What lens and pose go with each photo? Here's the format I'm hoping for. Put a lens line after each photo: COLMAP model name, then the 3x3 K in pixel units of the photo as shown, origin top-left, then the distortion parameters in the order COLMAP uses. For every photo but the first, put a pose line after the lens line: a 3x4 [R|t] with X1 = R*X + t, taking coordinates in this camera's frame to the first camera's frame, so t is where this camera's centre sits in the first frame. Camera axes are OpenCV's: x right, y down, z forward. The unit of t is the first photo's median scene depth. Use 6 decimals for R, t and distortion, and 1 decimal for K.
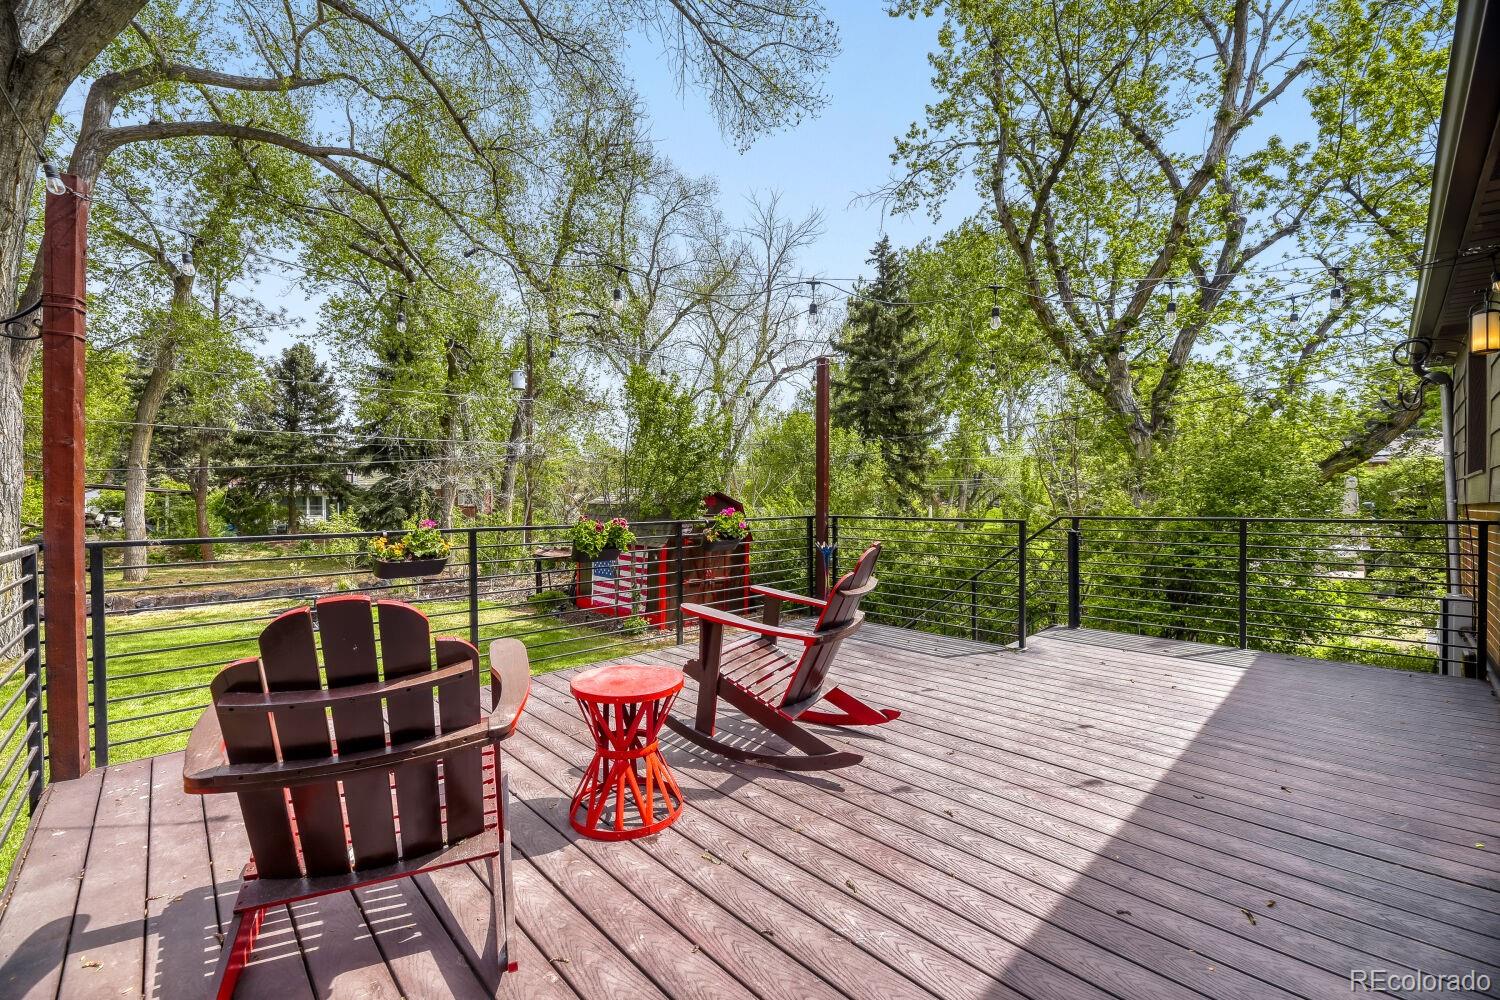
lens RADIAL K [[613.7, 0, 748.8], [0, 613.7, 500.3], [0, 0, 1]] dist [0.001004, -0.002893]
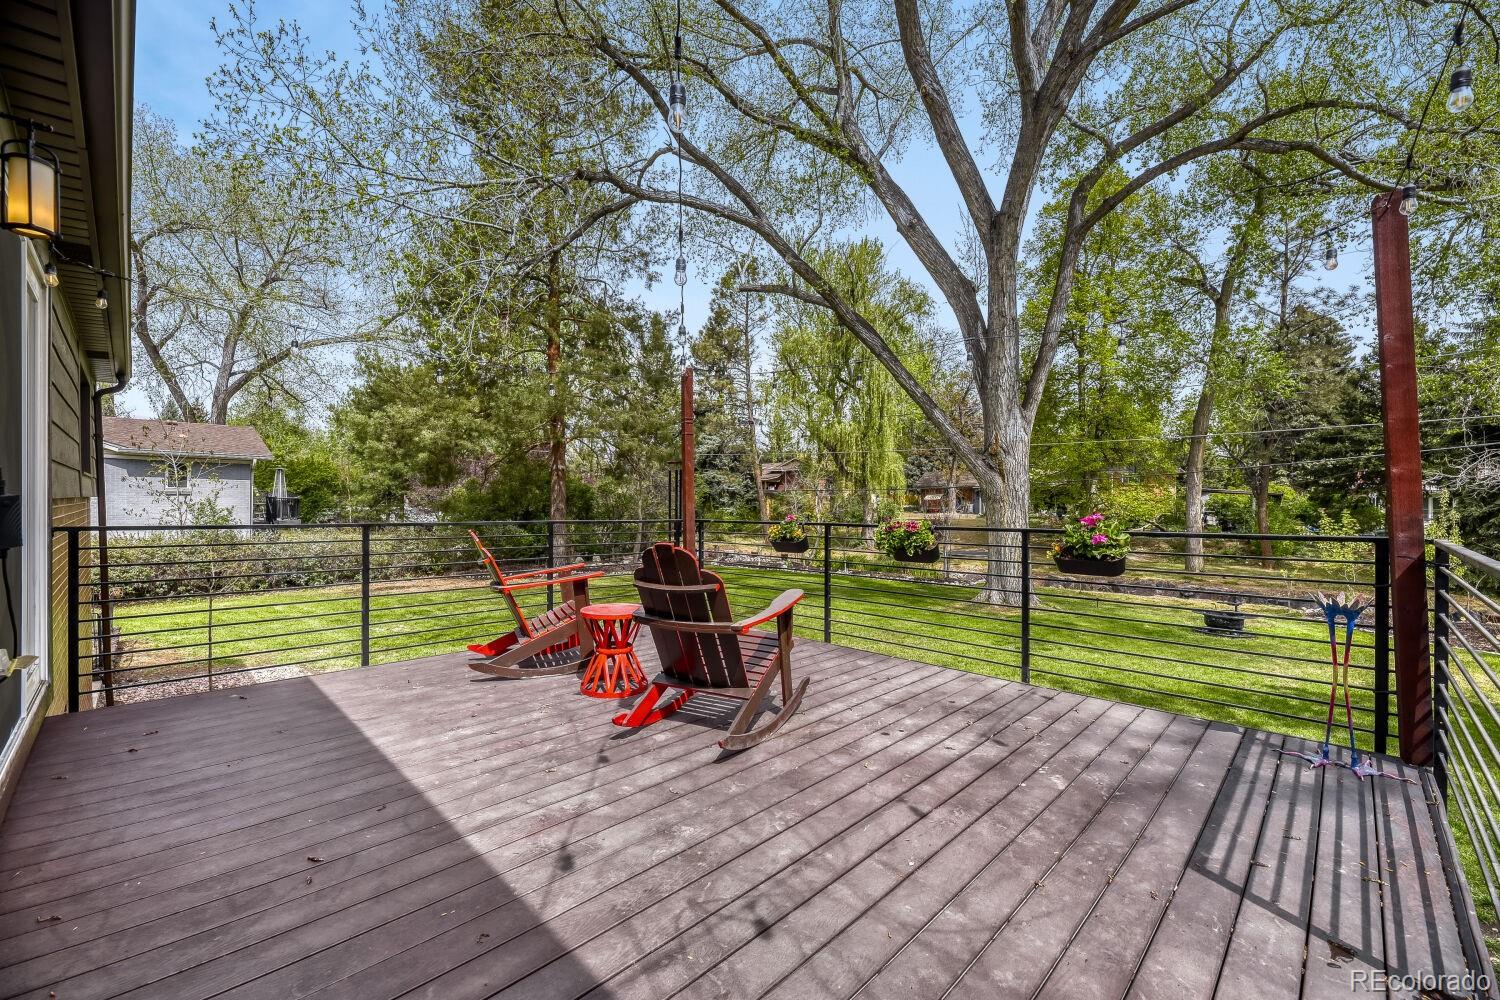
lens RADIAL K [[613.7, 0, 742.0], [0, 613.7, 500.5], [0, 0, 1]] dist [0.001004, -0.002893]
pose [[0.019485, 0.004125, -0.999802, 0.994149], [-0.007234, 0.999966, 0.003984, -0.005616], [0.999784, 0.007155, 0.019514, 0.889403]]
